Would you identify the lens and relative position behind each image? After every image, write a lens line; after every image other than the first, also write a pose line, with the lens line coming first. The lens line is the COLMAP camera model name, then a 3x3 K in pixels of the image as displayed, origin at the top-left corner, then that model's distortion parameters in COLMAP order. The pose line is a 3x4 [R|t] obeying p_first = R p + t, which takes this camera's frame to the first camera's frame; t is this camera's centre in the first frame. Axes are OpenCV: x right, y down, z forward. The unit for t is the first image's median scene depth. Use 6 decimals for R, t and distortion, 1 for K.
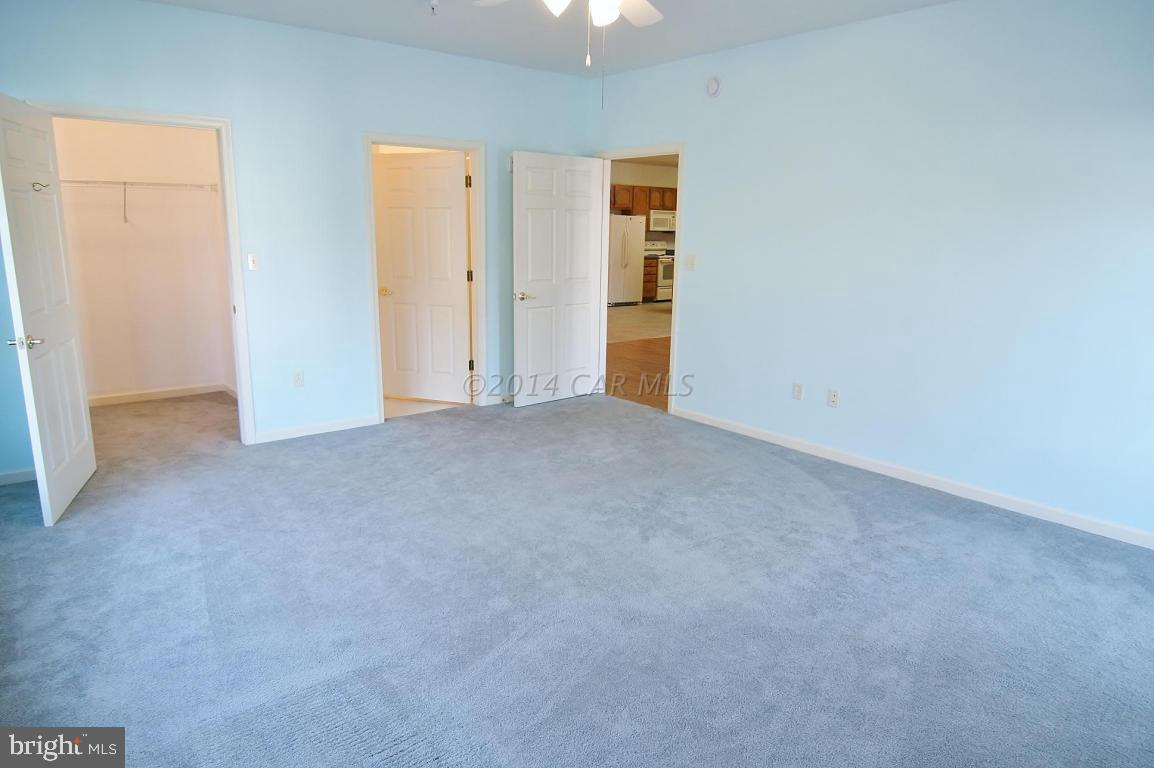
lens RADIAL K [[747.5, 0, 576.7], [0, 747.5, 385.3], [0, 0, 1]] dist [0.005896, 0.000676]
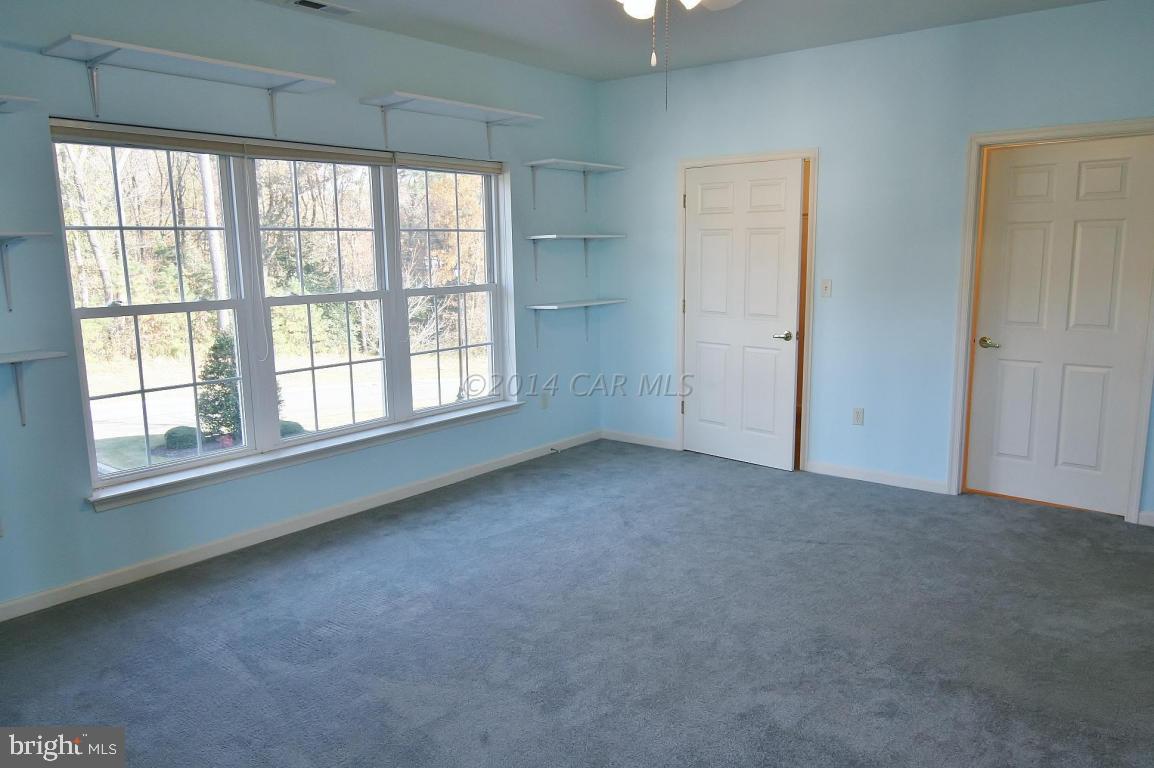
lens RADIAL K [[823.0, 0, 576.0], [0, 823.0, 387.1], [0, 0, 1]] dist [0.002422, -0.017302]
pose [[0.200426, 0.138548, -0.969863, 0.706358], [-0.185256, 0.977450, 0.101348, -0.108551], [0.962034, 0.159361, 0.221573, 0.560377]]
